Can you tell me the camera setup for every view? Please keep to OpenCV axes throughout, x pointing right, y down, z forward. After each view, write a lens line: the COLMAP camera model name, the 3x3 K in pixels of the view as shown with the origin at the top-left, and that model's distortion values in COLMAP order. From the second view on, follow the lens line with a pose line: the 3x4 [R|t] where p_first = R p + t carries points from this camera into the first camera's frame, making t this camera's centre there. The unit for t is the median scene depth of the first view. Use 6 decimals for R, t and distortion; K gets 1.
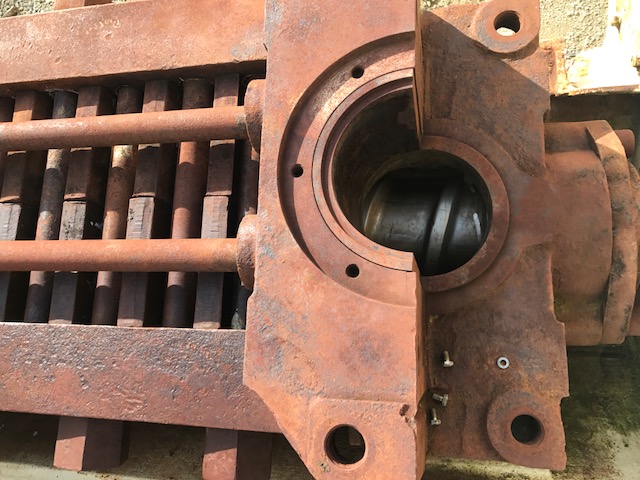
lens RADIAL K [[521.4, 0, 320.0], [0, 521.4, 240.0], [0, 0, 1]] dist [0.057490, -0.004982]
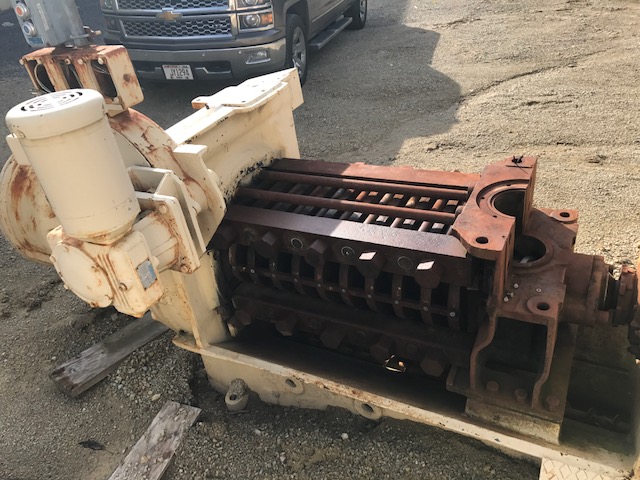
lens RADIAL K [[521.4, 0, 320.0], [0, 521.4, 240.0], [0, 0, 1]] dist [0.057490, -0.004982]
pose [[0.903327, 0.311137, -0.295286, 0.080413], [-0.427915, 0.701495, -0.569907, 2.202710], [0.029823, 0.641169, 0.766820, -1.270591]]
